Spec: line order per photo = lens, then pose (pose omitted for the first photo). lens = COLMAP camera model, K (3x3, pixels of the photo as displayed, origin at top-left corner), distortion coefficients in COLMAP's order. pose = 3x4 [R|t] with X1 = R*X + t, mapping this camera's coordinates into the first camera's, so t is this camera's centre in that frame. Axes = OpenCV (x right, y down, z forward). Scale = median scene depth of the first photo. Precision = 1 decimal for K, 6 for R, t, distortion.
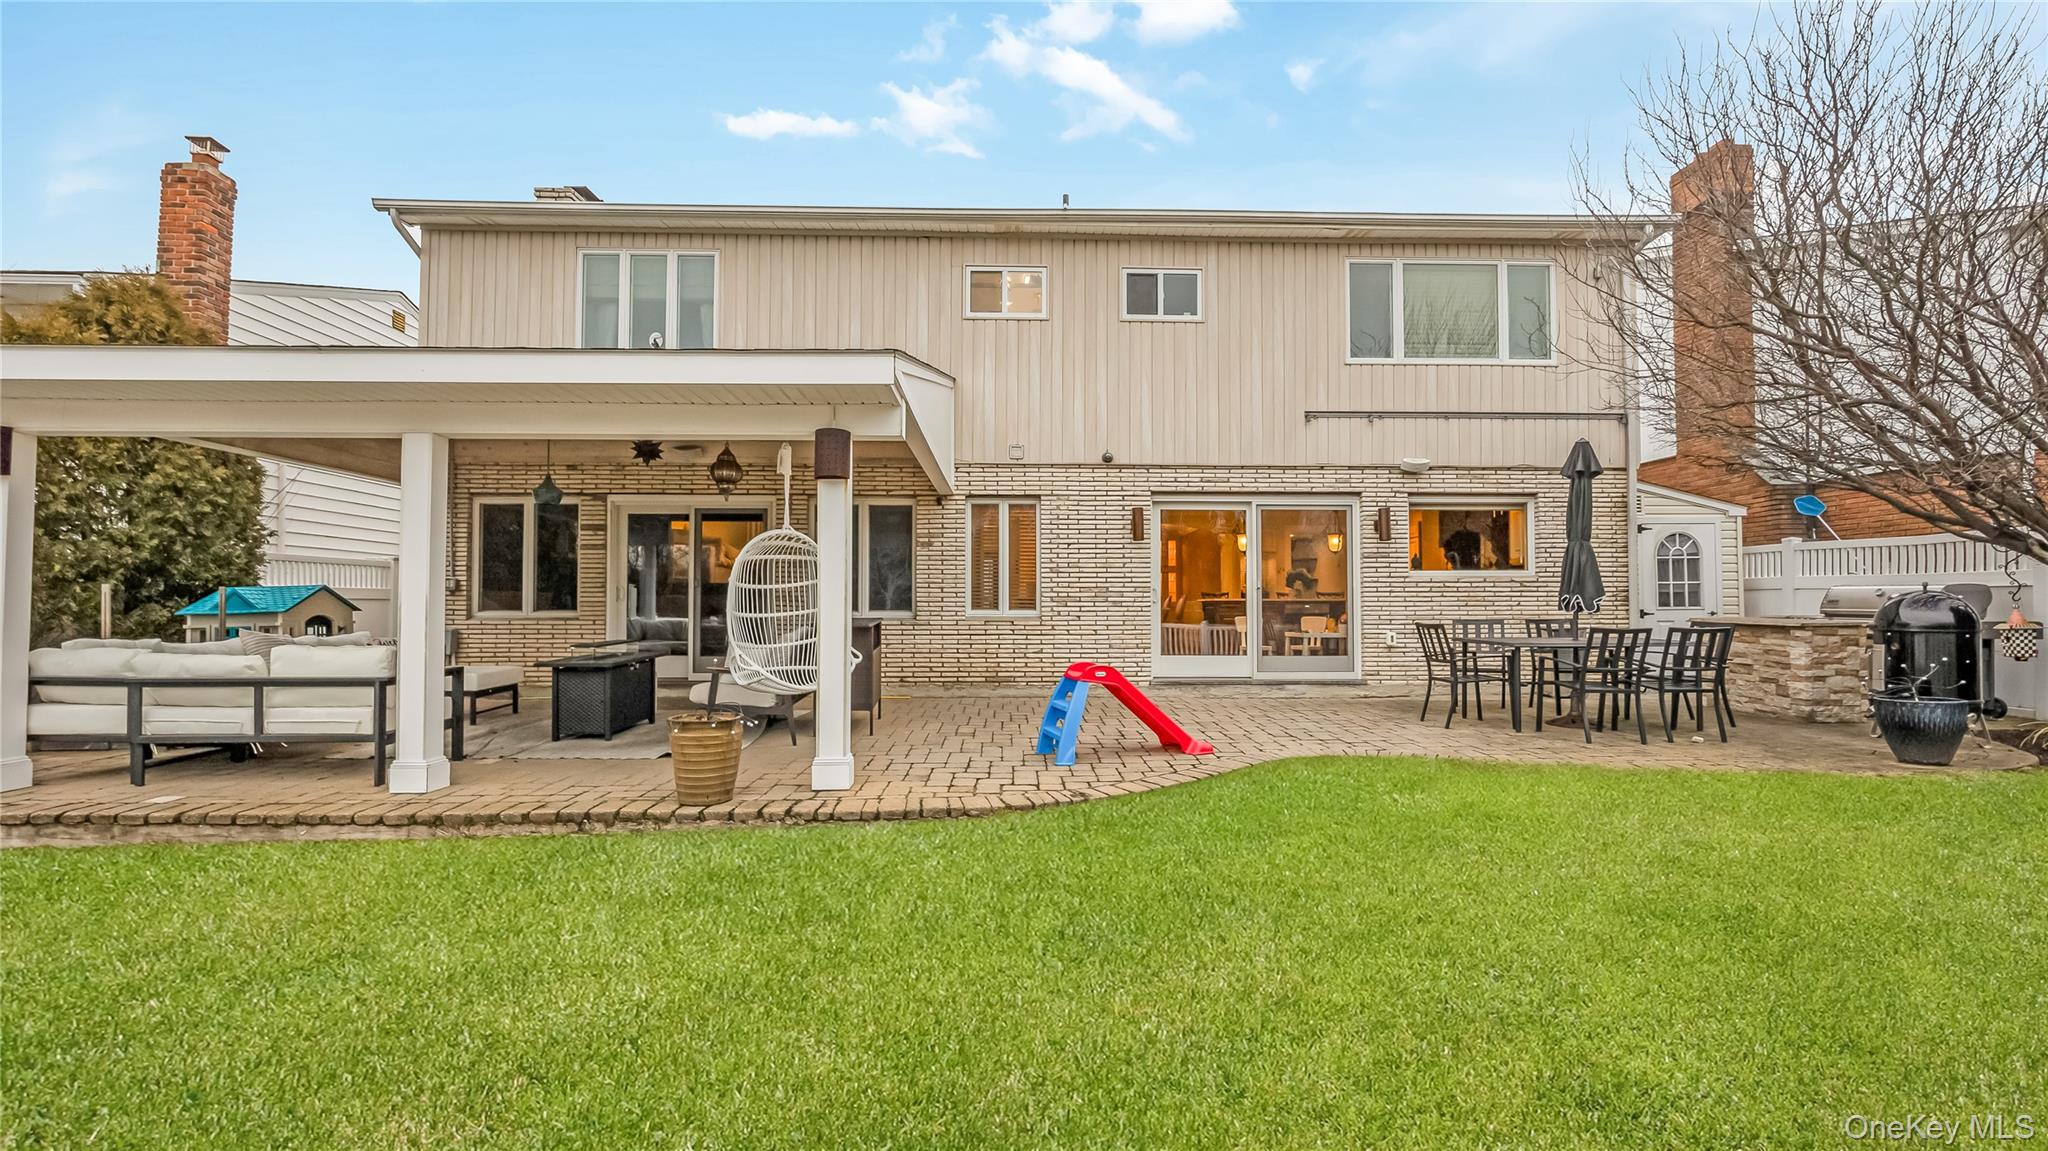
lens RADIAL K [[824.7, 0, 1030.5], [0, 824.7, 588.6], [0, 0, 1]] dist [-0.003637, 0.000722]
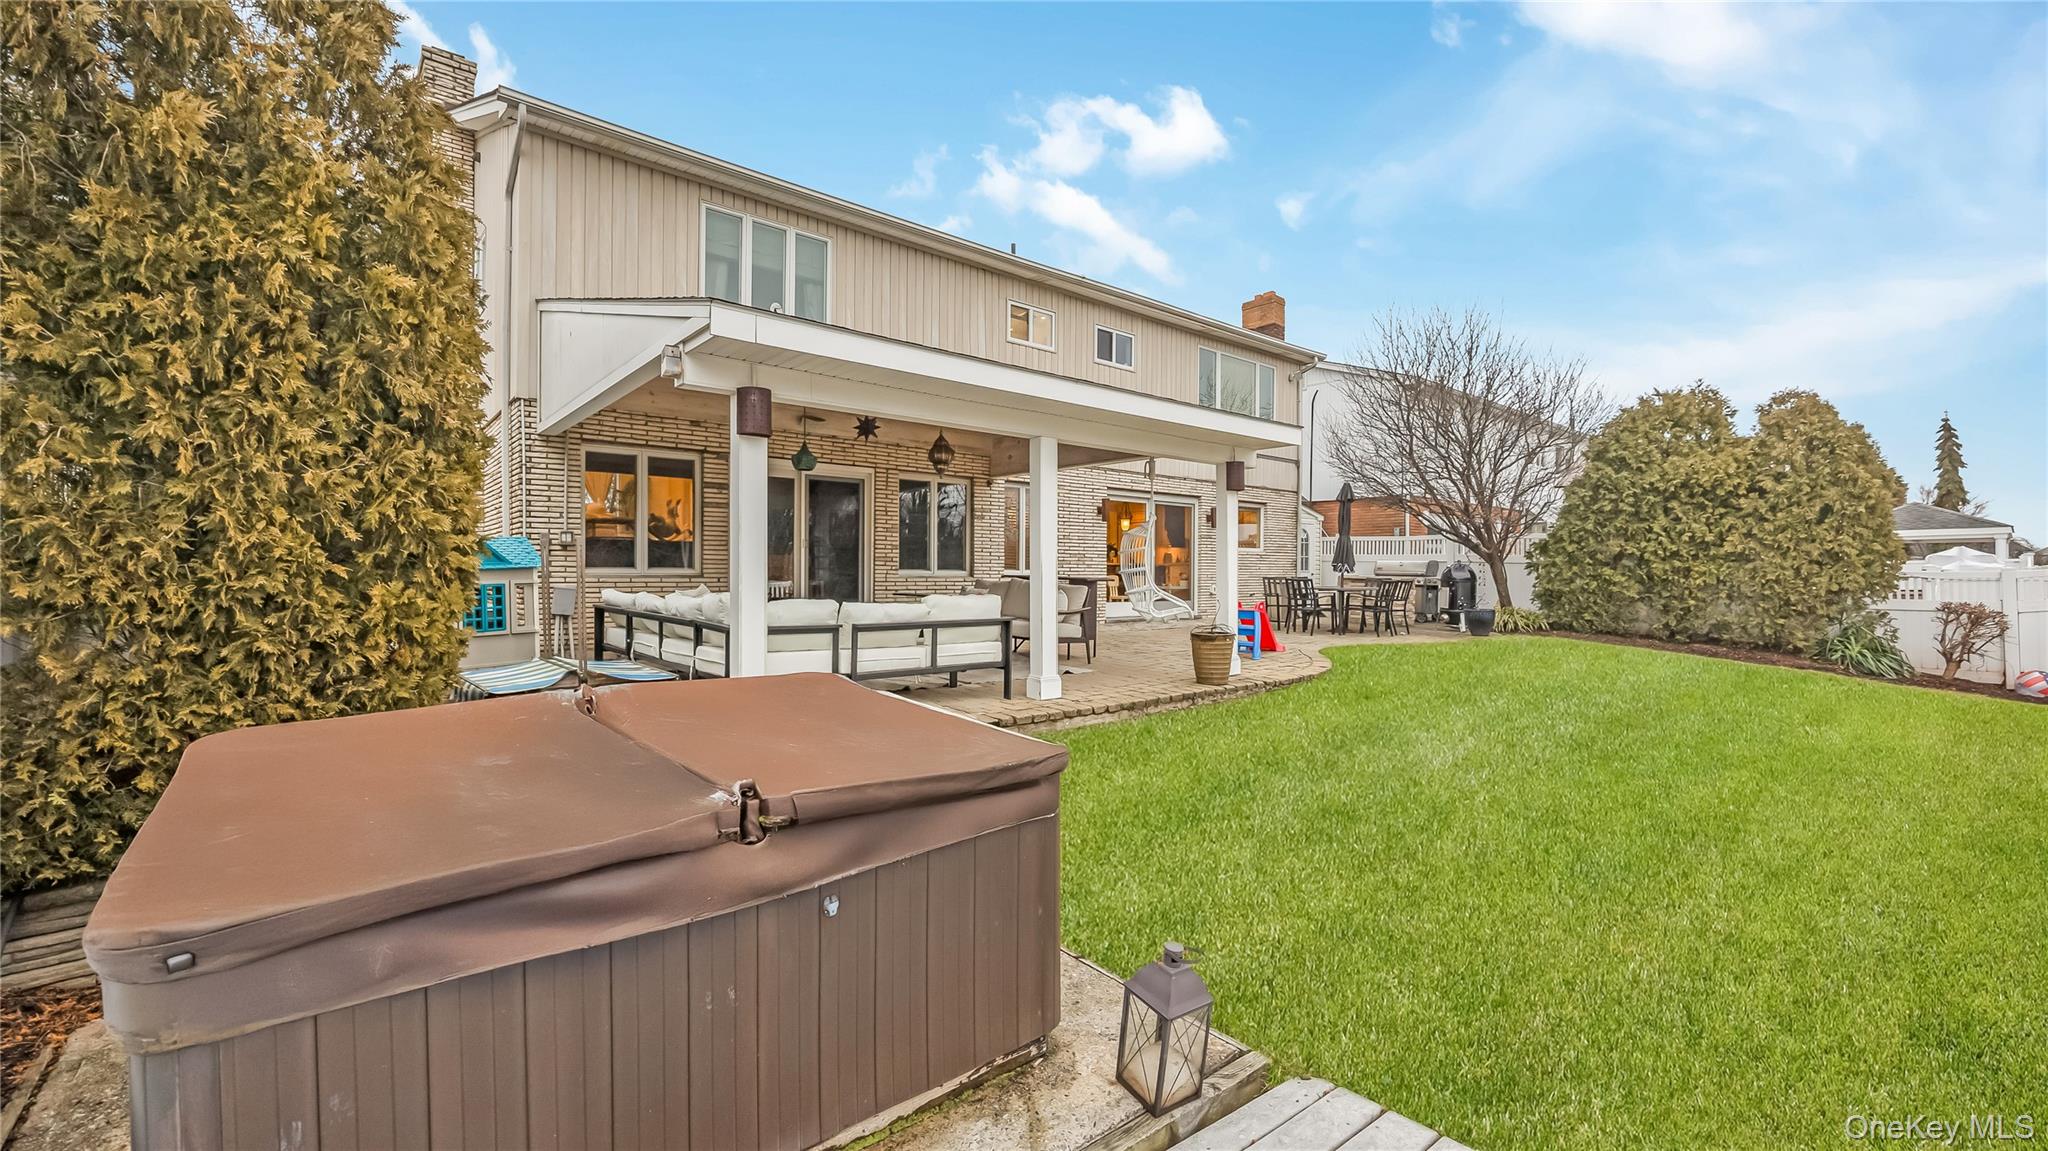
lens RADIAL K [[824.7, 0, 1029.7], [0, 824.7, 580.0], [0, 0, 1]] dist [-0.003637, 0.000722]
pose [[0.781003, -0.001739, 0.624524, -0.860233], [-0.020938, 0.999361, 0.028968, 0.004110], [-0.624176, -0.035700, 0.780468, -0.030363]]
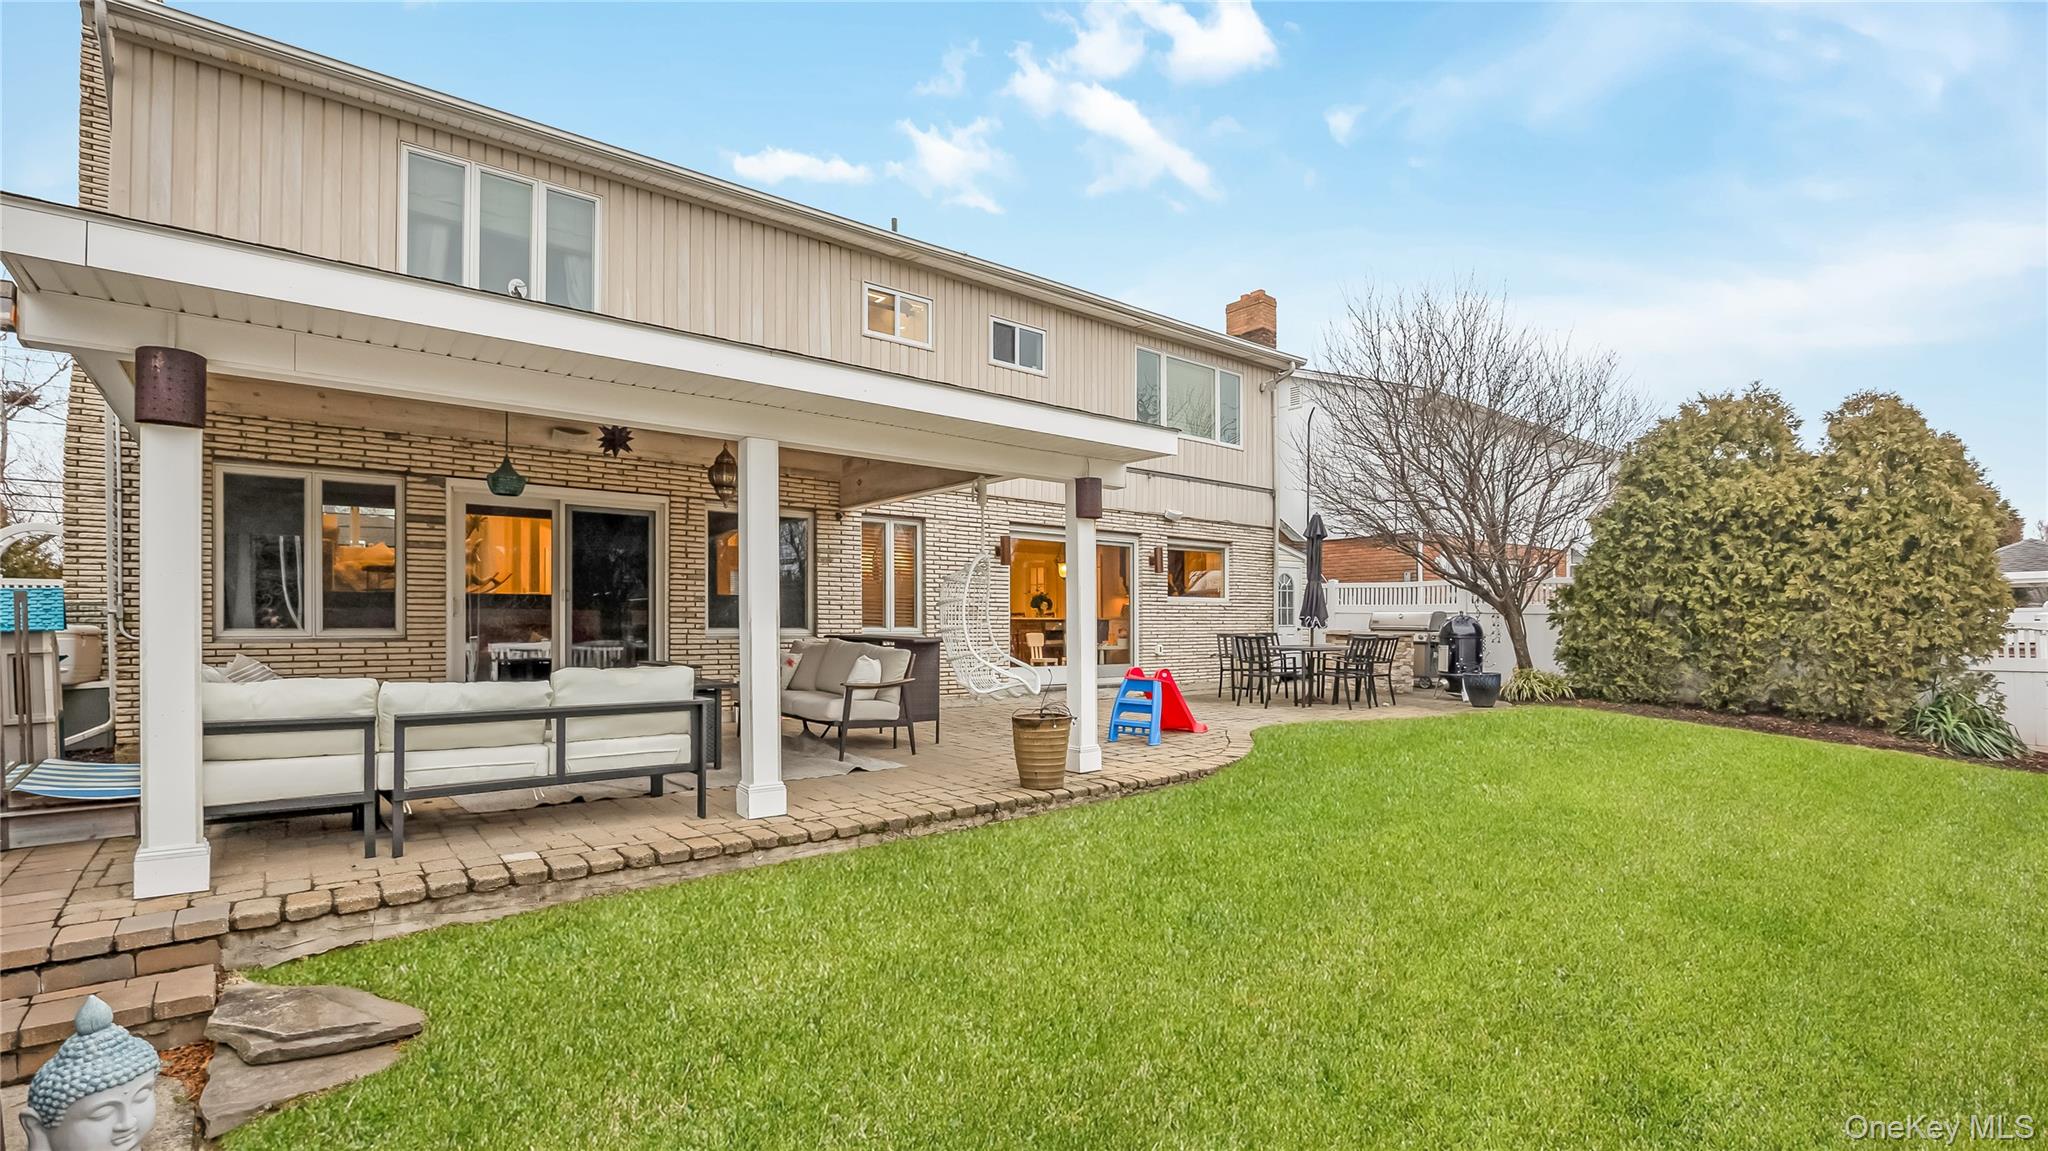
lens RADIAL K [[925.6, 0, 1044.9], [0, 925.6, 626.5], [0, 0, 1]] dist [-0.012779, 0.000176]
pose [[0.783965, -0.000516, 0.620805, -0.609120], [-0.014448, 0.999714, 0.019076, 0.000591], [-0.620637, -0.023924, 0.783733, -0.020774]]
